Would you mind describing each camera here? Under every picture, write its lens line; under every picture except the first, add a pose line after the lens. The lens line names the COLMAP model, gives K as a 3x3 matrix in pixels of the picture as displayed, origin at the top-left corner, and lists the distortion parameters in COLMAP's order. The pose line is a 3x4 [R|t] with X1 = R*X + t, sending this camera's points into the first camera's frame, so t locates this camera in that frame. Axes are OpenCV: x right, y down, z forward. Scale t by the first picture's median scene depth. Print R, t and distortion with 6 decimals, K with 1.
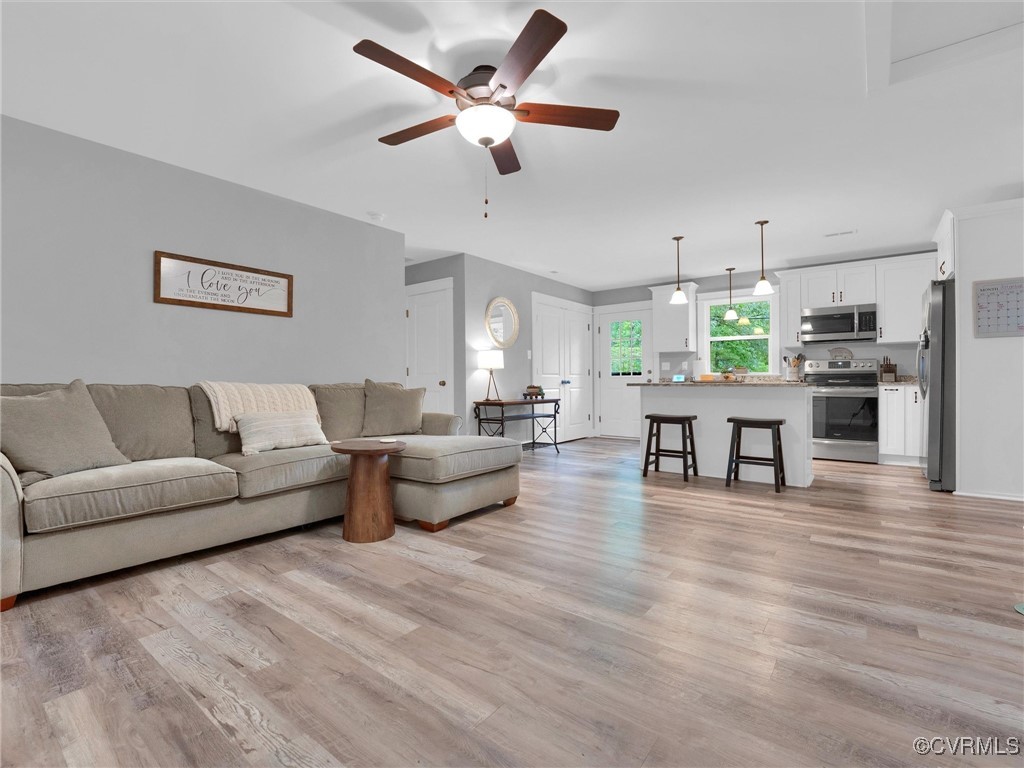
lens RADIAL K [[474.2, 0, 506.3], [0, 474.2, 379.5], [0, 0, 1]] dist [-0.027660, 0.000373]
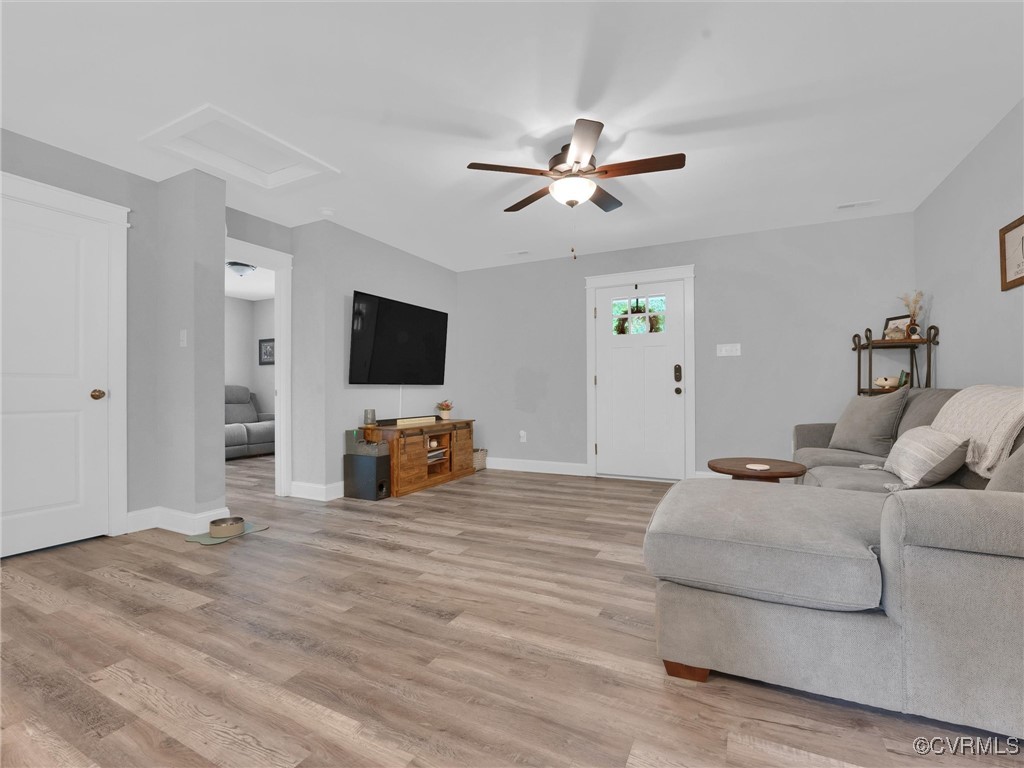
lens RADIAL K [[474.2, 0, 506.3], [0, 474.2, 379.5], [0, 0, 1]] dist [-0.027660, 0.000373]
pose [[-0.981371, 0.006028, -0.192026, 0.210141], [0.011489, 0.999560, -0.027341, 0.003950], [0.191777, -0.029037, -0.981009, 1.214183]]
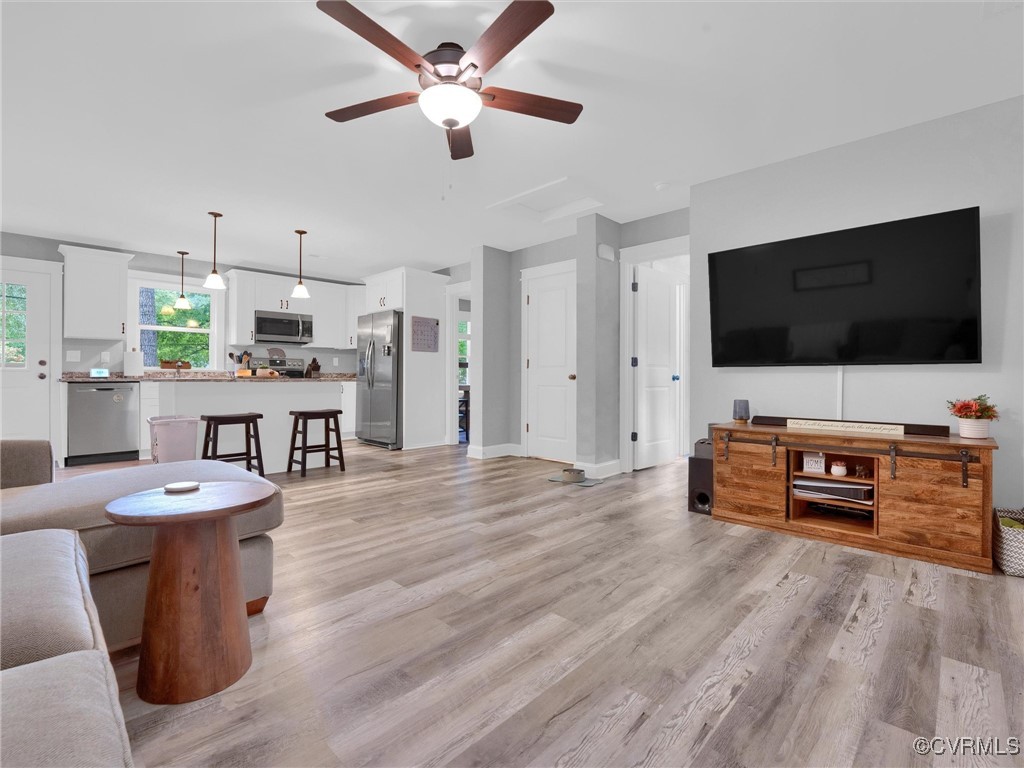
lens RADIAL K [[474.2, 0, 506.3], [0, 474.2, 379.5], [0, 0, 1]] dist [-0.027660, 0.000373]
pose [[0.113844, -0.002212, 0.993496, -0.527752], [-0.006635, 0.999974, 0.002987, 0.003255], [-0.993476, -0.006932, 0.113827, 0.424881]]
